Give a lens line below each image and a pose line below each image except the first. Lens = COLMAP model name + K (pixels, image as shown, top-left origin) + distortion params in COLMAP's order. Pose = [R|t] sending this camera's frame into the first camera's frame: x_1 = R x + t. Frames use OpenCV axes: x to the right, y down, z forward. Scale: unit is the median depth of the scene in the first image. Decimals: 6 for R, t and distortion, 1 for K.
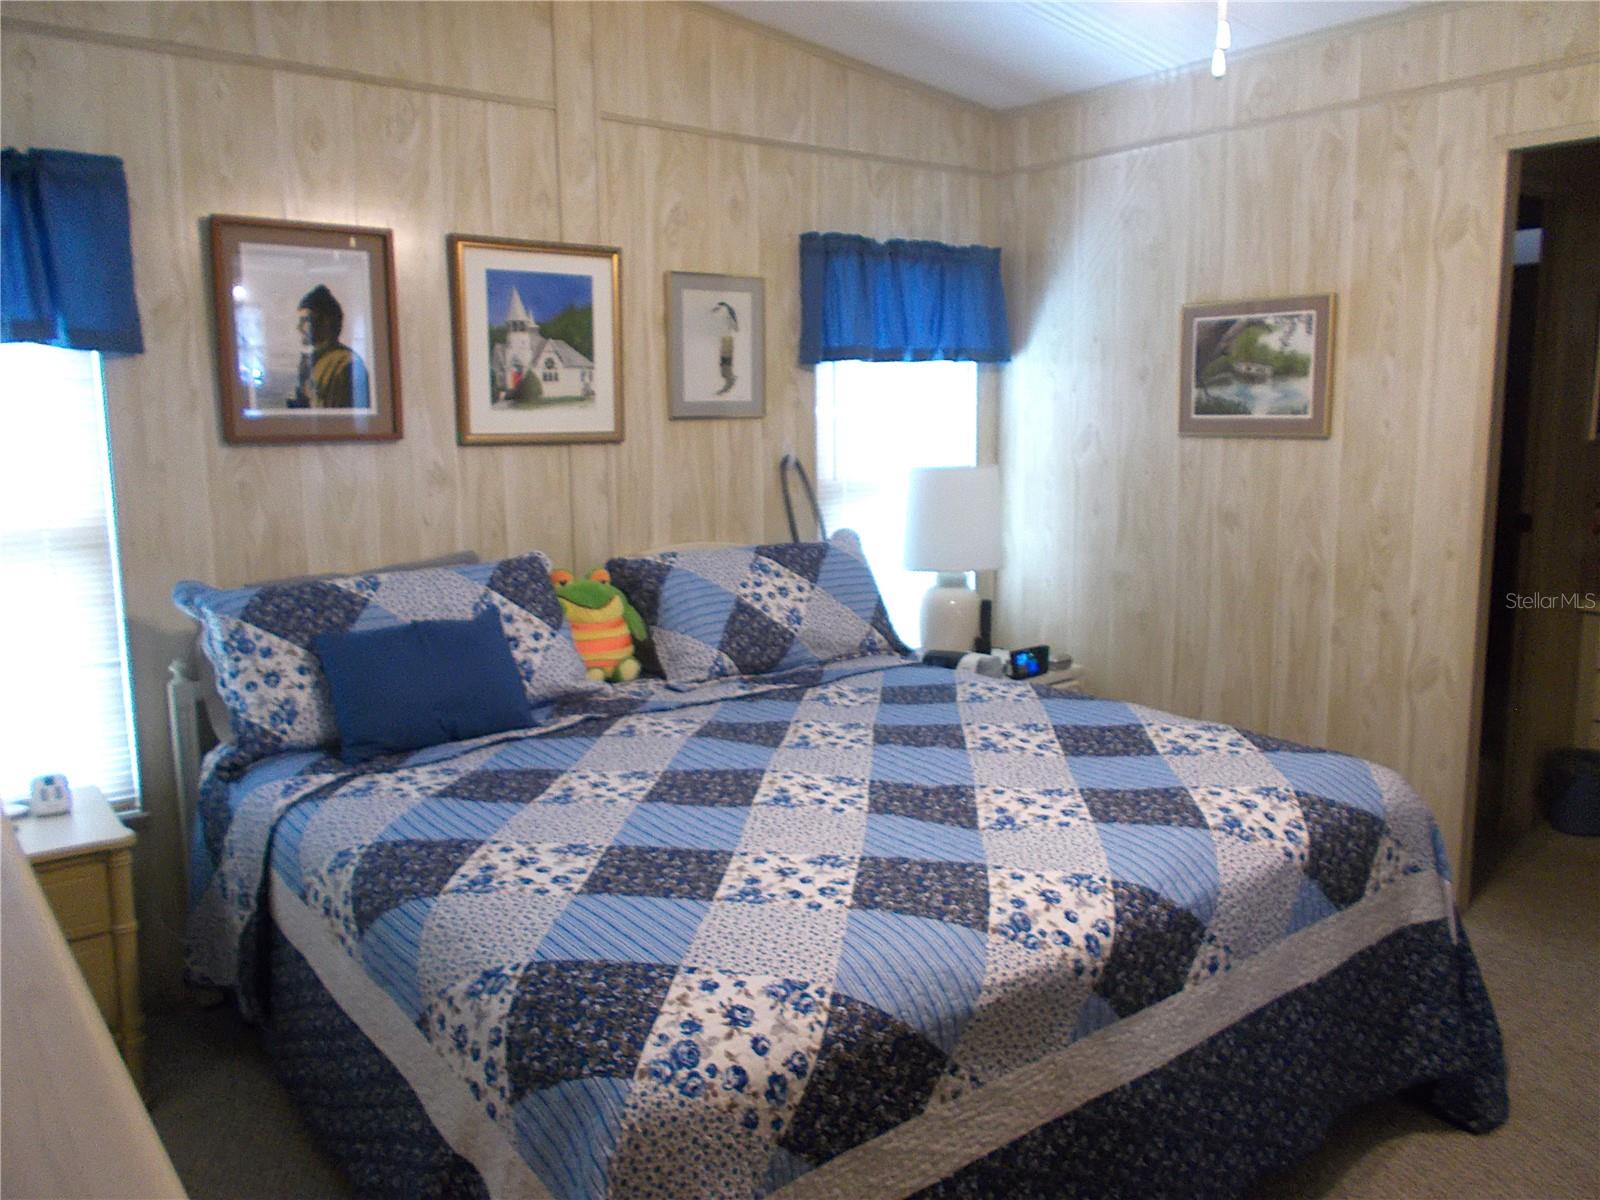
lens RADIAL K [[1241.7, 0, 795.0], [0, 1241.7, 597.3], [0, 0, 1]] dist [0.003339, 0.017216]
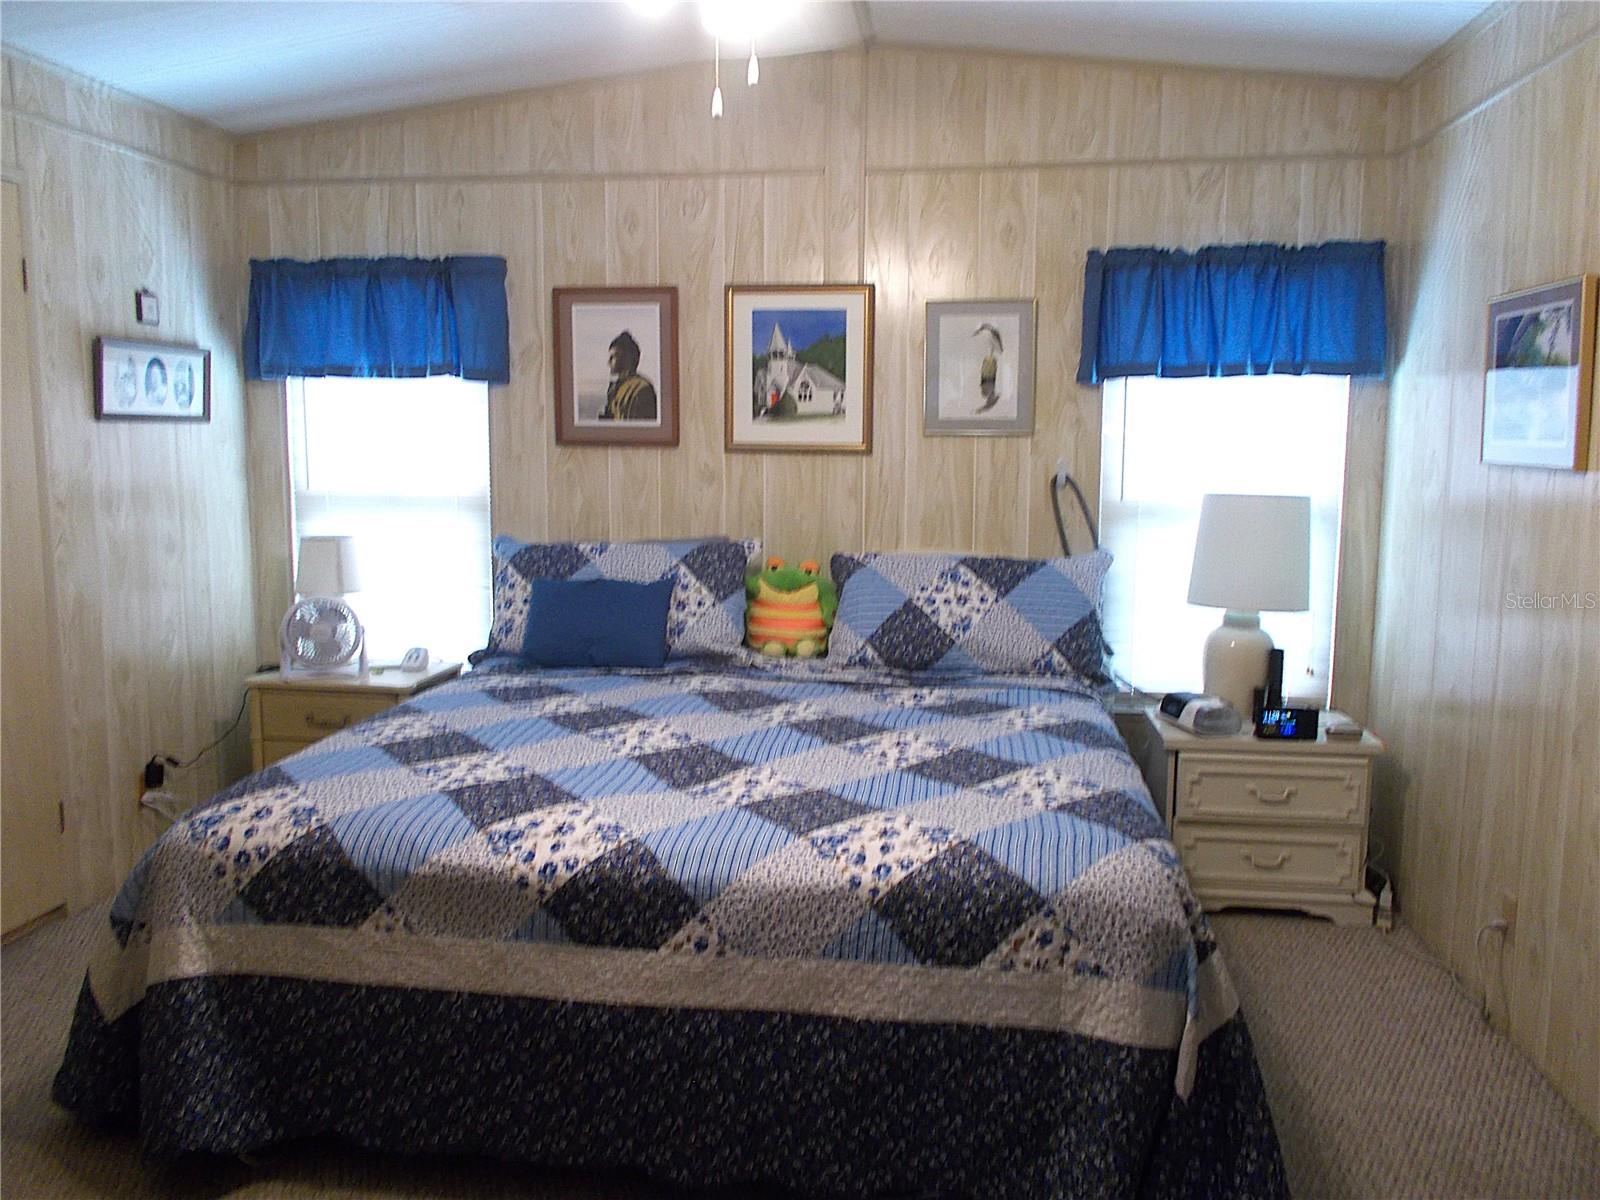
lens RADIAL K [[1241.7, 0, 788.3], [0, 1241.7, 595.6], [0, 0, 1]] dist [0.003339, 0.017216]
pose [[0.683277, 0.110619, -0.721731, 0.682994], [-0.123136, 0.991757, 0.035430, -0.028879], [0.719702, 0.064662, 0.691266, 0.181953]]
